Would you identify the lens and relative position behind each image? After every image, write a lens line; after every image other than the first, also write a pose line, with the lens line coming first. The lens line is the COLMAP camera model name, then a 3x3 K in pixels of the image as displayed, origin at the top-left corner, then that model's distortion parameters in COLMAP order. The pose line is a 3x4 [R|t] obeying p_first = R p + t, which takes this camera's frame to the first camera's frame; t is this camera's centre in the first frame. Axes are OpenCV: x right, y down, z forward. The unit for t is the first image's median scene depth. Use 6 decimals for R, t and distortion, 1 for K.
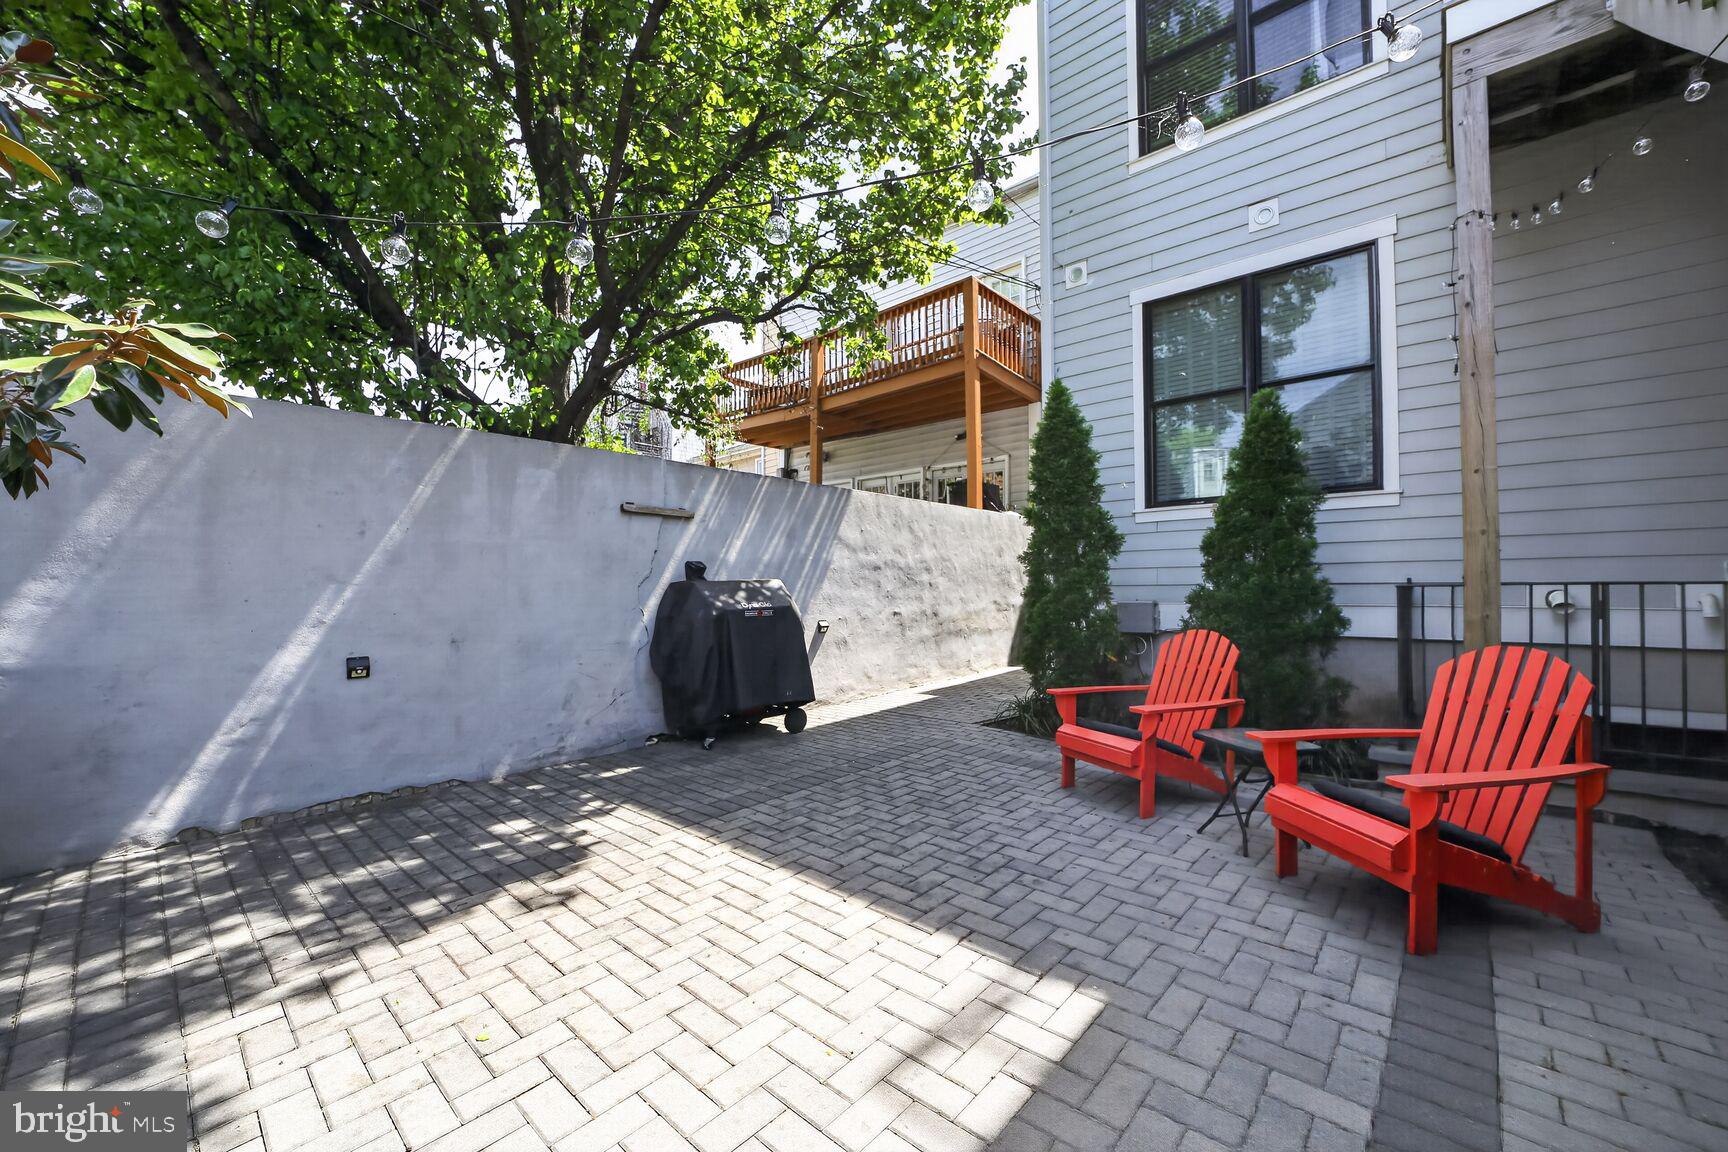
lens RADIAL K [[664.8, 0, 874.5], [0, 664.8, 579.0], [0, 0, 1]] dist [-0.022433, 0.000024]
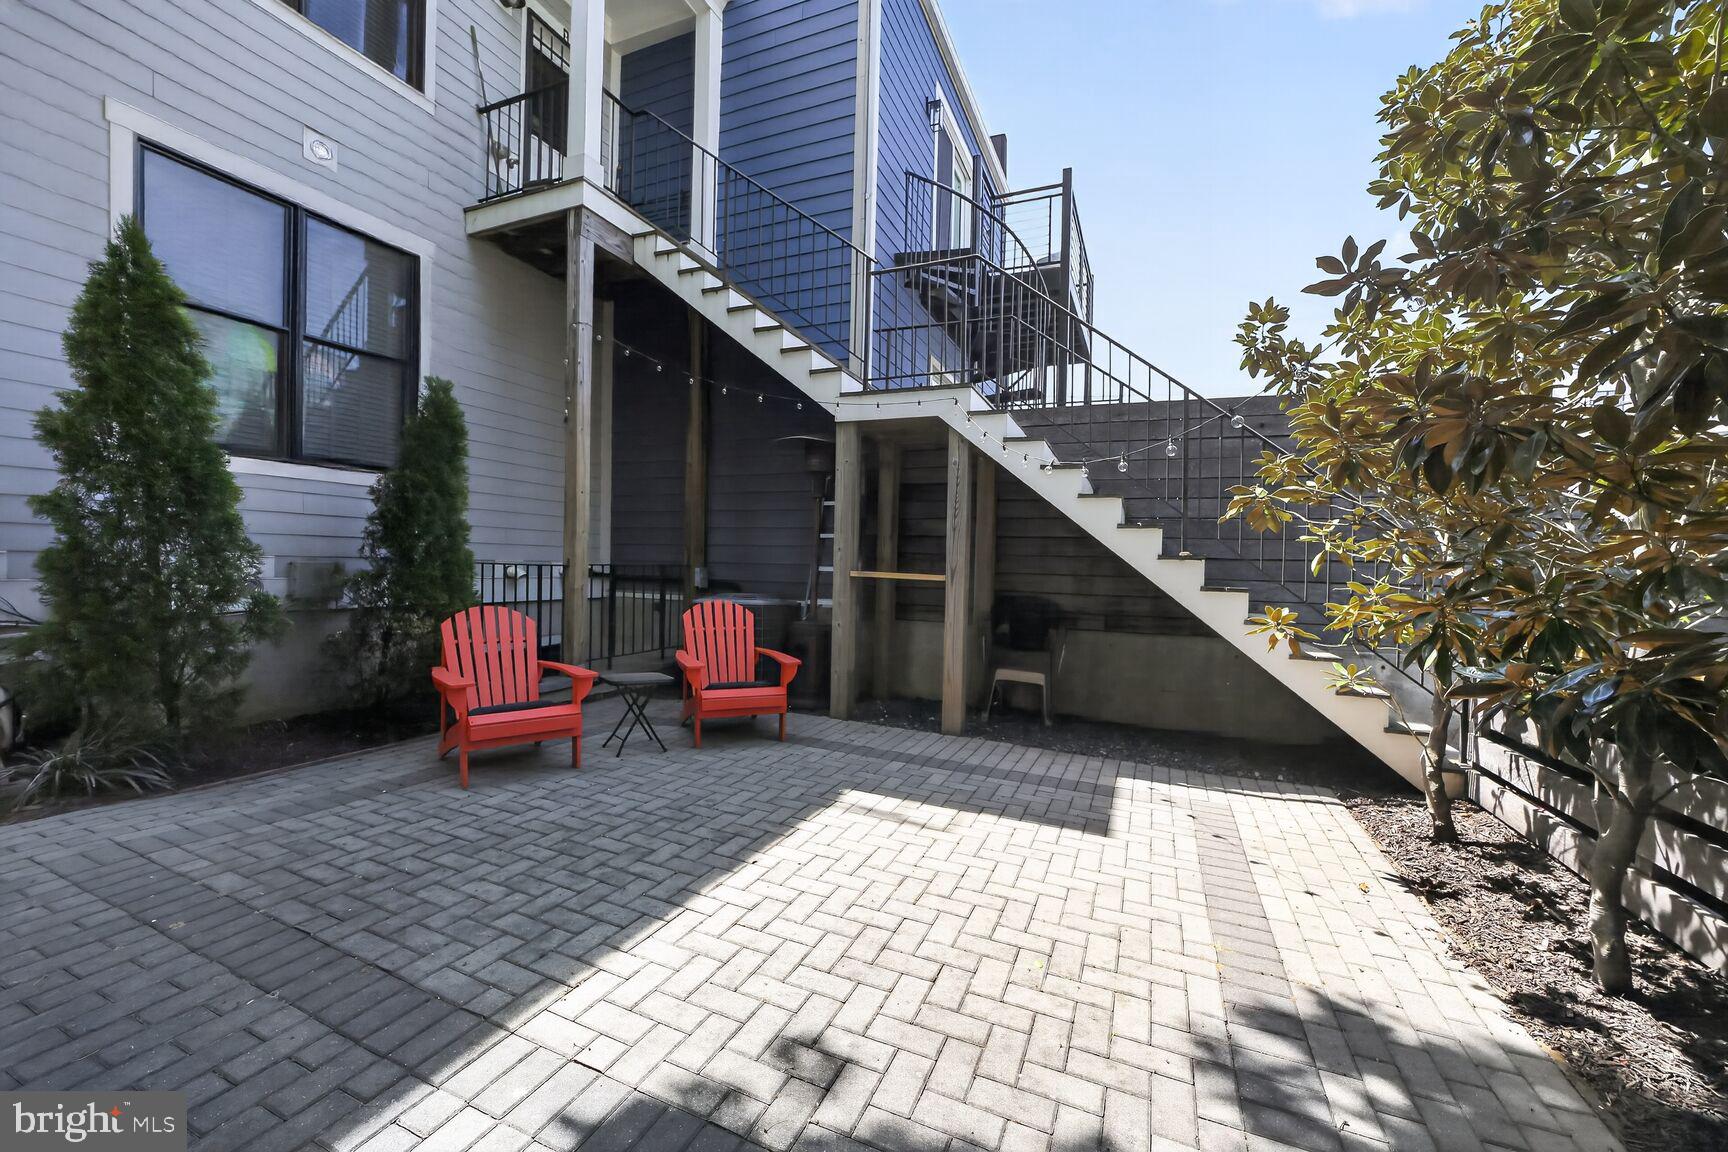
lens RADIAL K [[664.8, 0, 874.5], [0, 664.8, 579.0], [0, 0, 1]] dist [-0.022433, 0.000024]
pose [[-0.318949, -0.016229, 0.947633, -0.950404], [-0.041778, 0.999122, 0.003049, 0.004341], [-0.946851, -0.038617, -0.319347, 0.984346]]
